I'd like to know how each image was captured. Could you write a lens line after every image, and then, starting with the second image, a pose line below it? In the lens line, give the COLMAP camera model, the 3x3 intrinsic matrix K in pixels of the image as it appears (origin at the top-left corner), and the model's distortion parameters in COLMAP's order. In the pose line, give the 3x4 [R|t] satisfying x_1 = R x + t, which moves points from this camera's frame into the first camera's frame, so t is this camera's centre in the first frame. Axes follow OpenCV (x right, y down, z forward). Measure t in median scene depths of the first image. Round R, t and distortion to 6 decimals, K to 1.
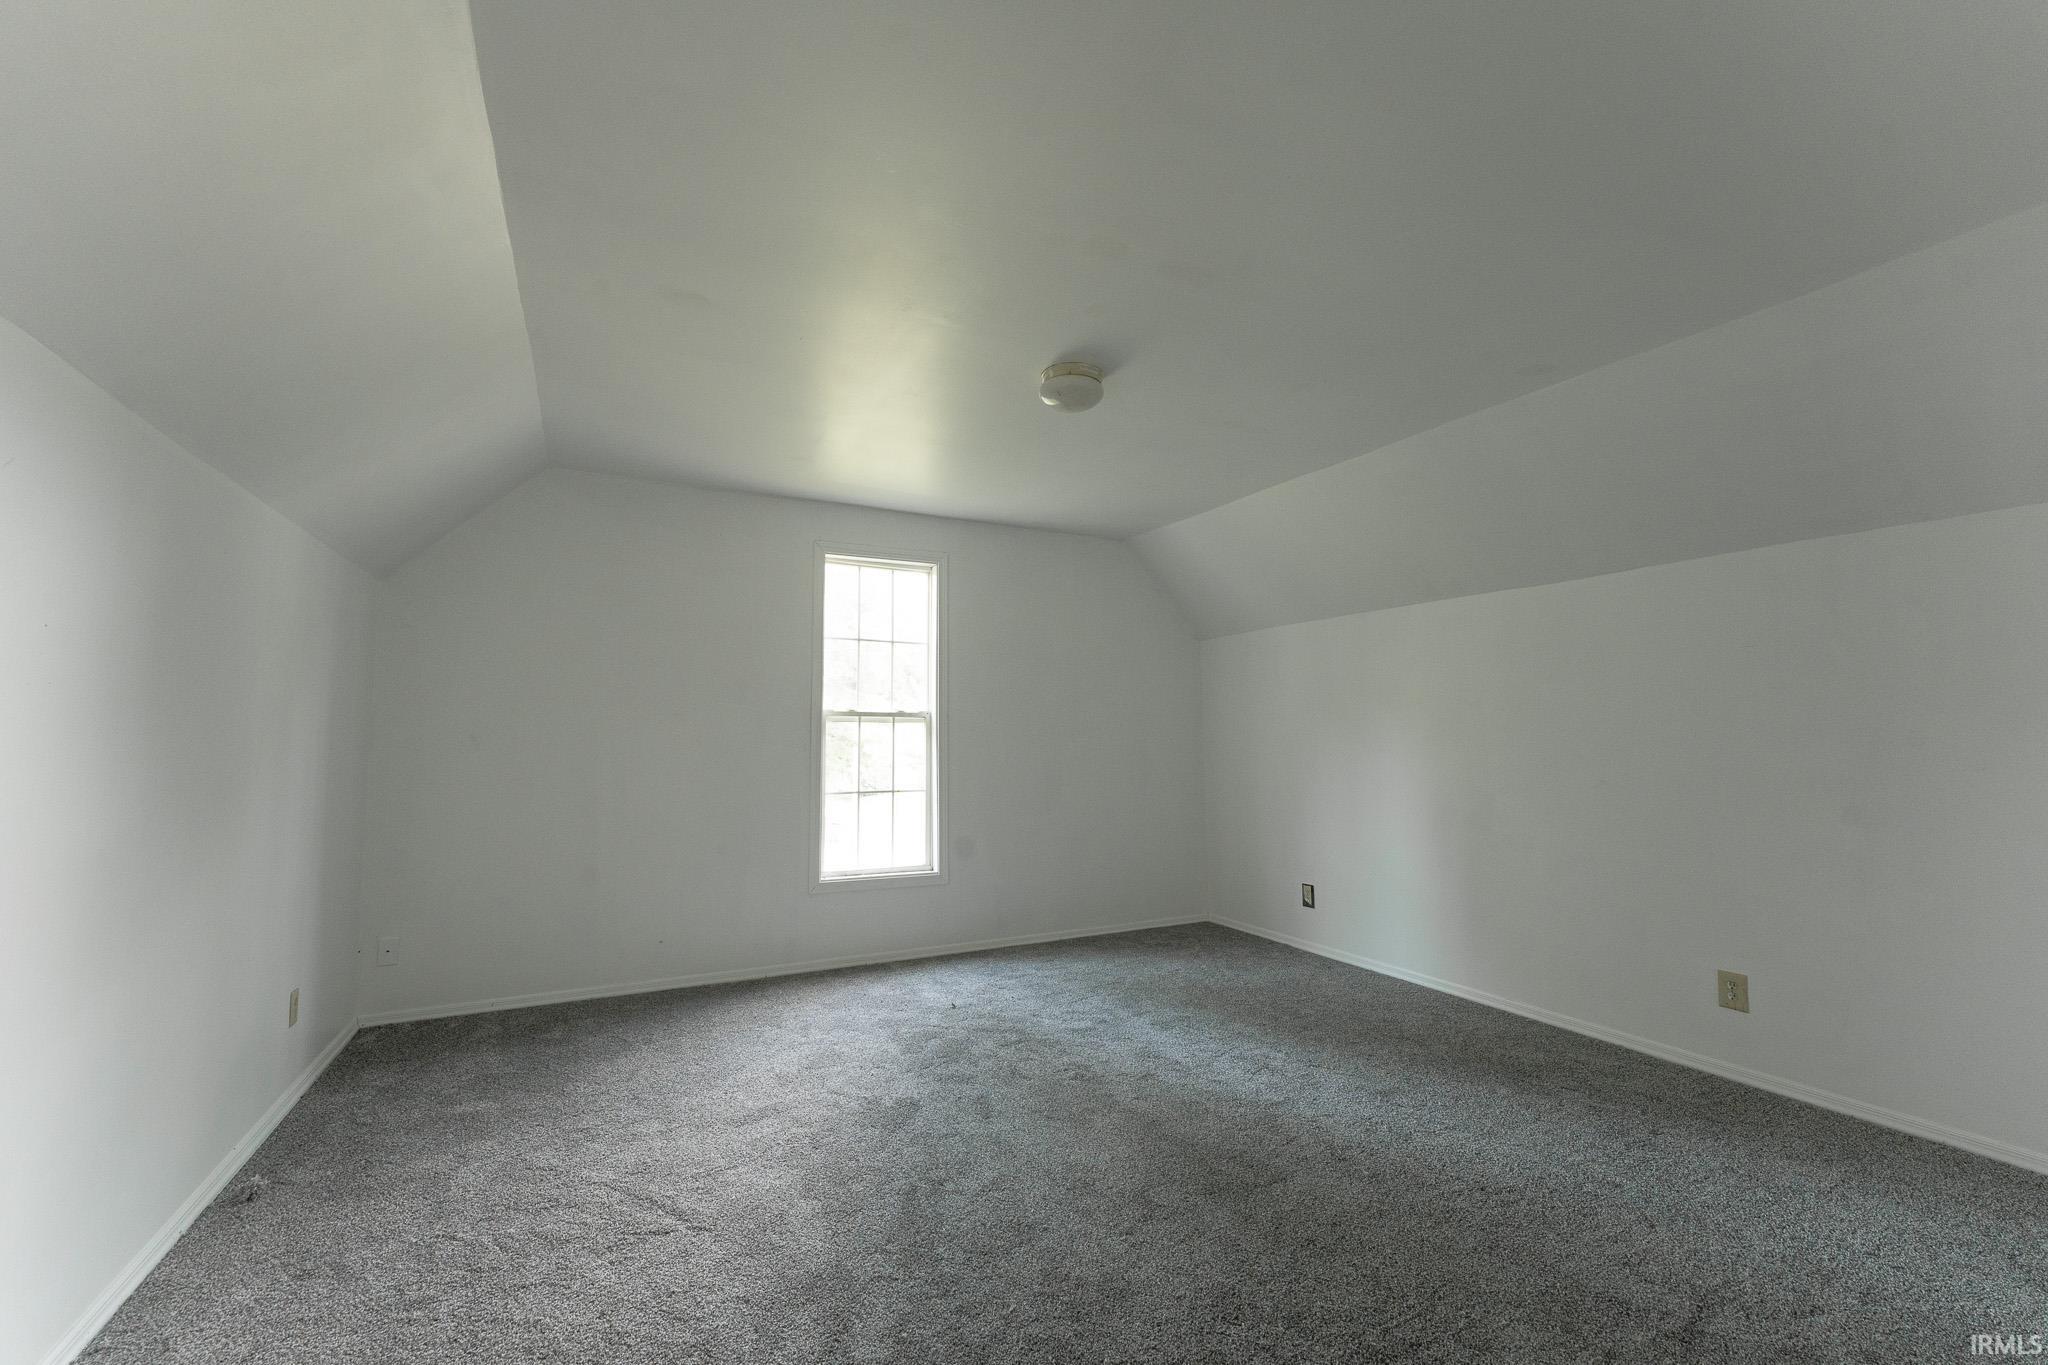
lens RADIAL K [[815.0, 0, 1011.8], [0, 815.0, 689.2], [0, 0, 1]] dist [-0.001997, 0.000916]
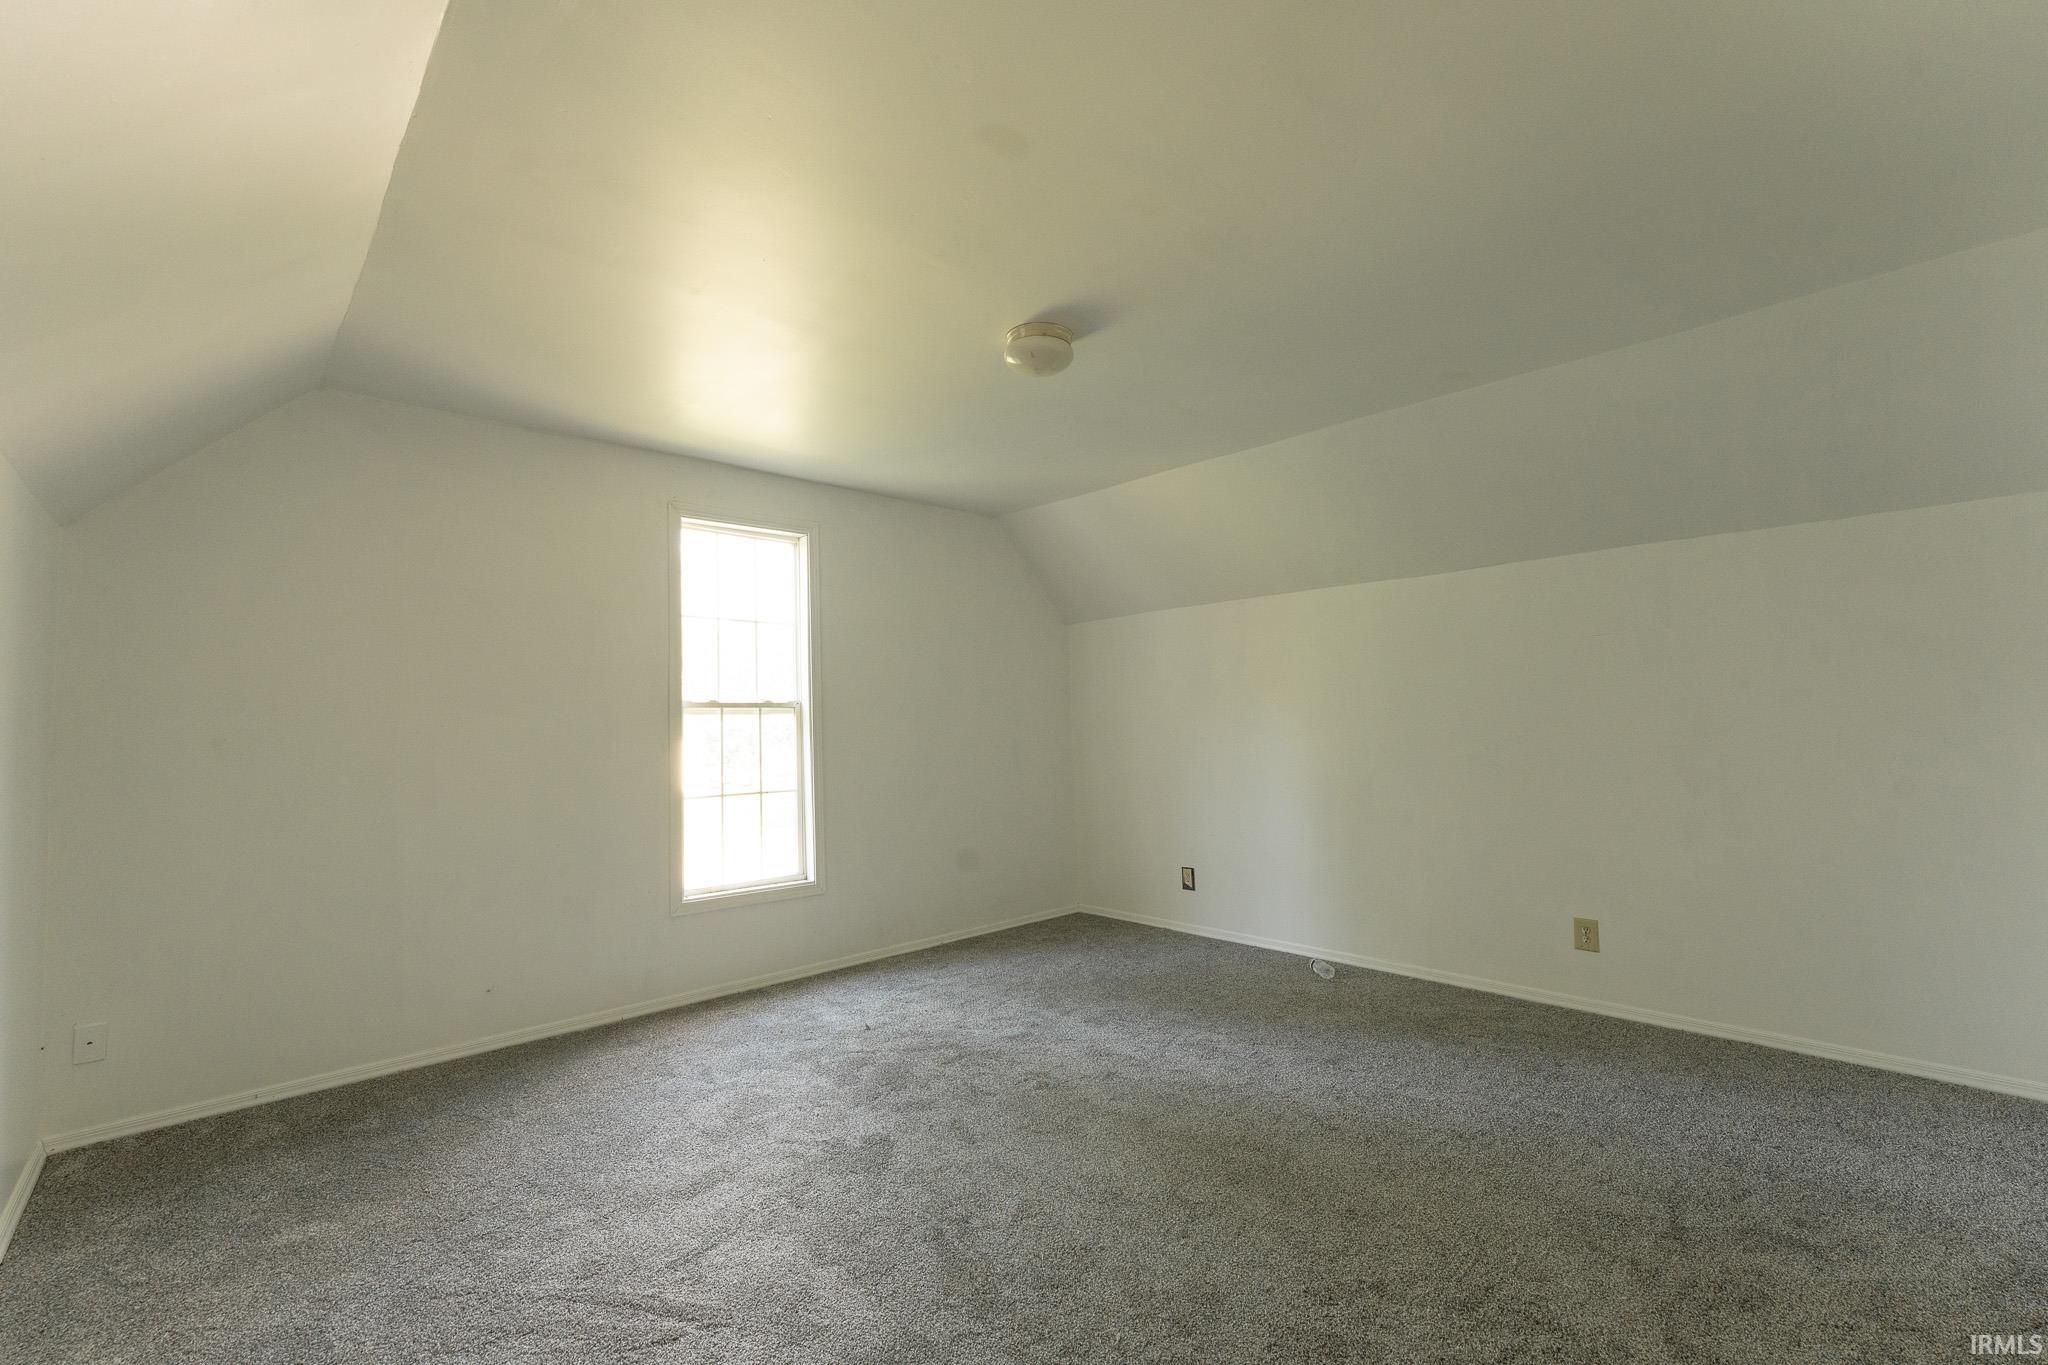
lens RADIAL K [[865.1, 0, 1029.9], [0, 865.1, 690.5], [0, 0, 1]] dist [-0.001834, 0.000534]
pose [[0.960908, -0.008799, 0.276728, -0.201329], [0.003842, 0.999822, 0.018452, -0.000282], [-0.276841, -0.016667, 0.960771, 0.047960]]
